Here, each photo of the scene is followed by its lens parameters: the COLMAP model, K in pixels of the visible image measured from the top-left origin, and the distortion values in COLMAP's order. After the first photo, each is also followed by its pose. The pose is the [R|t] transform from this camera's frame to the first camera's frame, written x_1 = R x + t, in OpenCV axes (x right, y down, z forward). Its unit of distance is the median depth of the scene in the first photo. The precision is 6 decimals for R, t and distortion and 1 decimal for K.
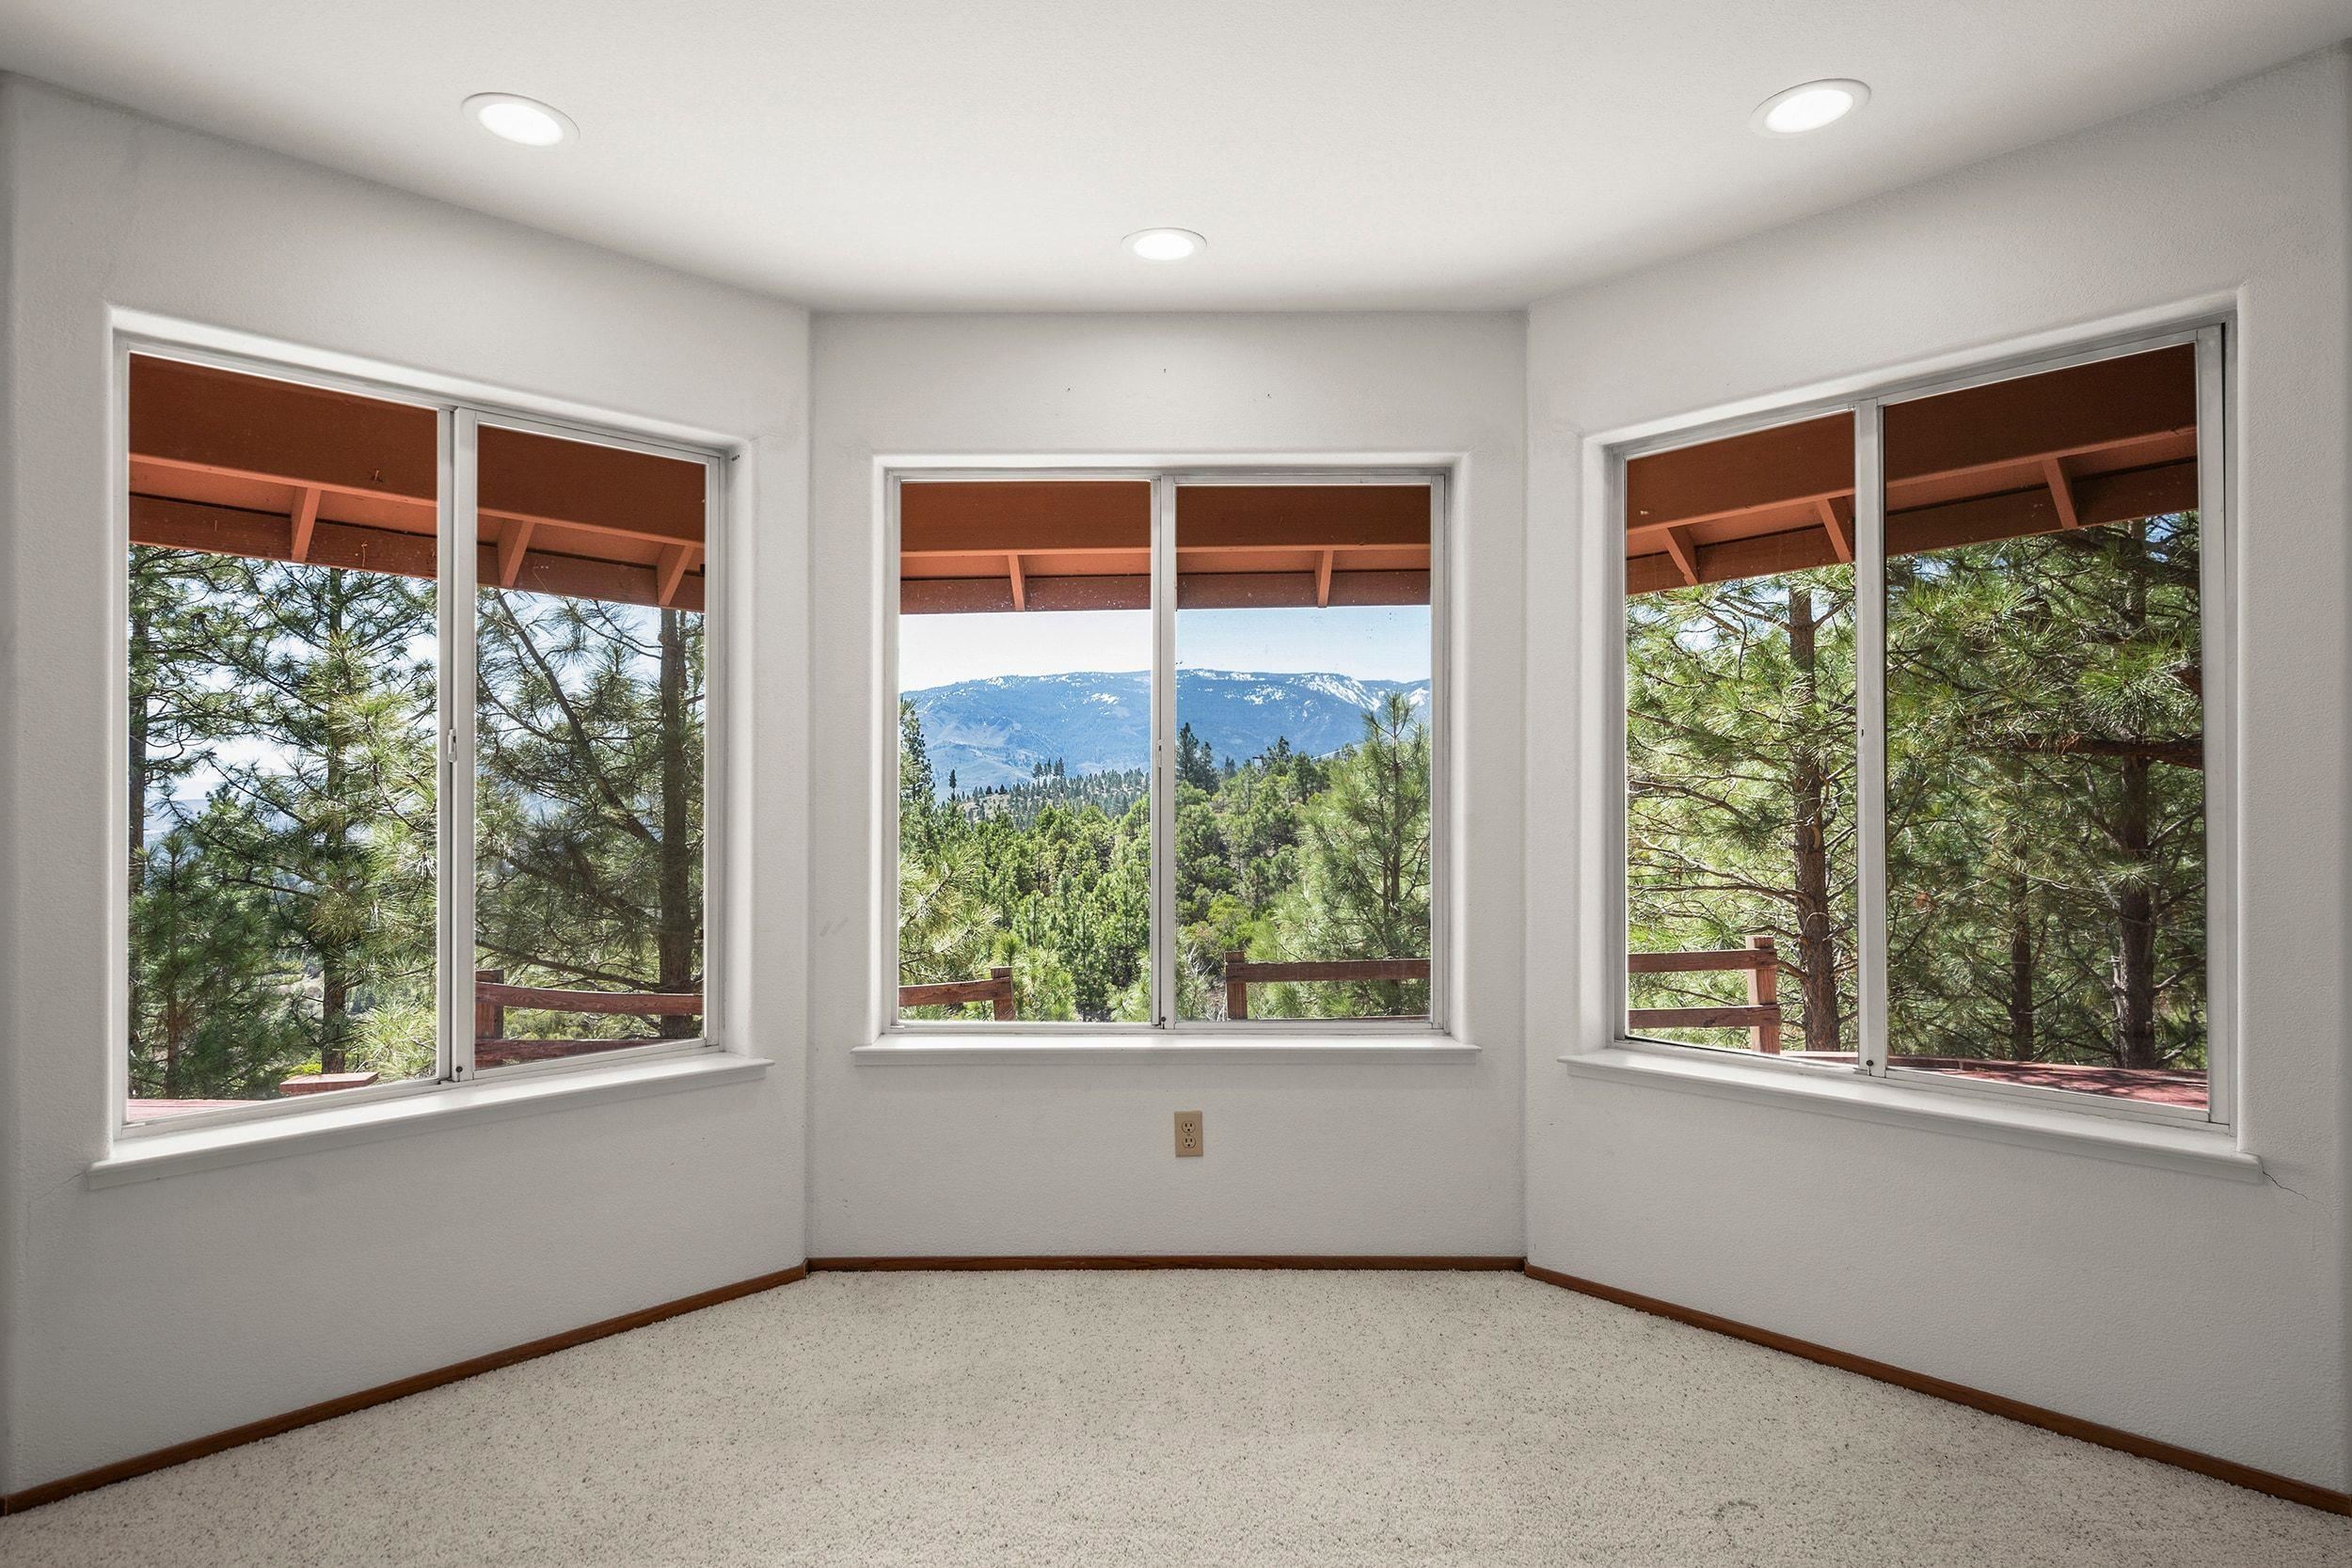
lens RADIAL K [[1180.2, 0, 1201.0], [0, 1180.2, 784.6], [0, 0, 1]] dist [0.004527, 0.003454]
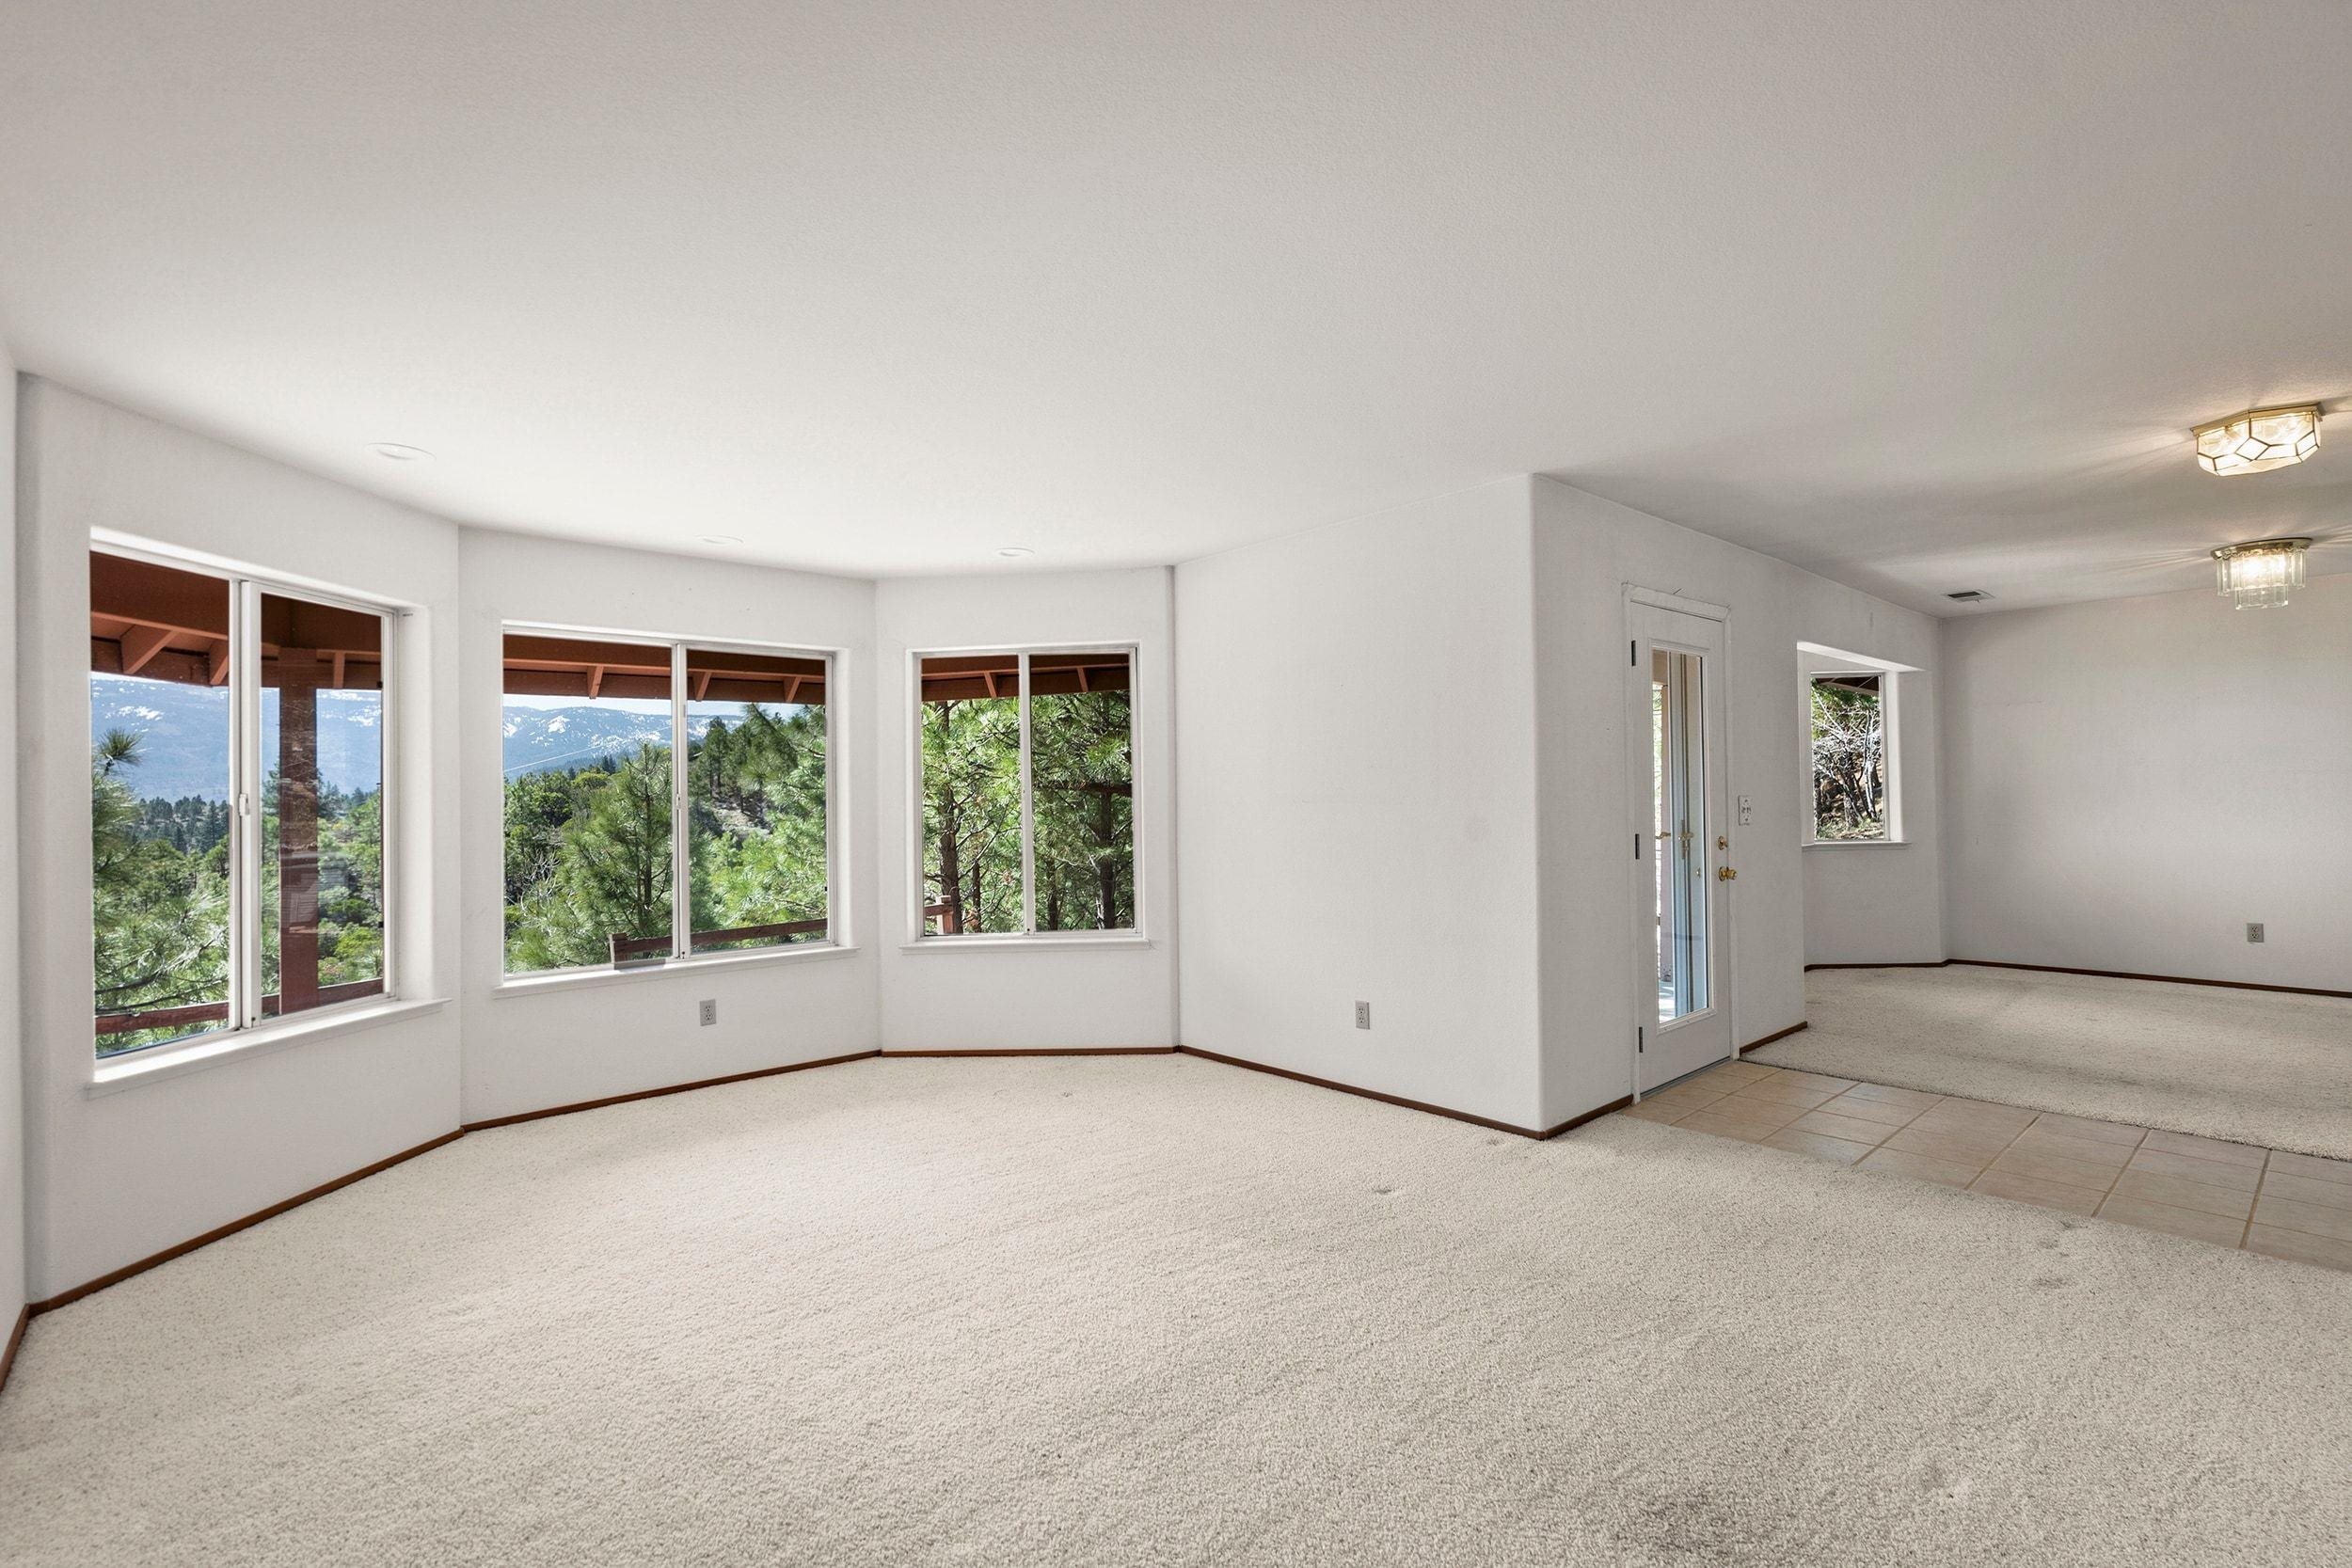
lens RADIAL K [[1180.2, 0, 1179.8], [0, 1180.2, 787.0], [0, 0, 1]] dist [0.004527, 0.003454]
pose [[0.737355, -0.003678, 0.675496, -0.455764], [0.012260, 0.999893, -0.007939, -0.016780], [-0.675395, 0.014135, 0.737321, -0.538368]]
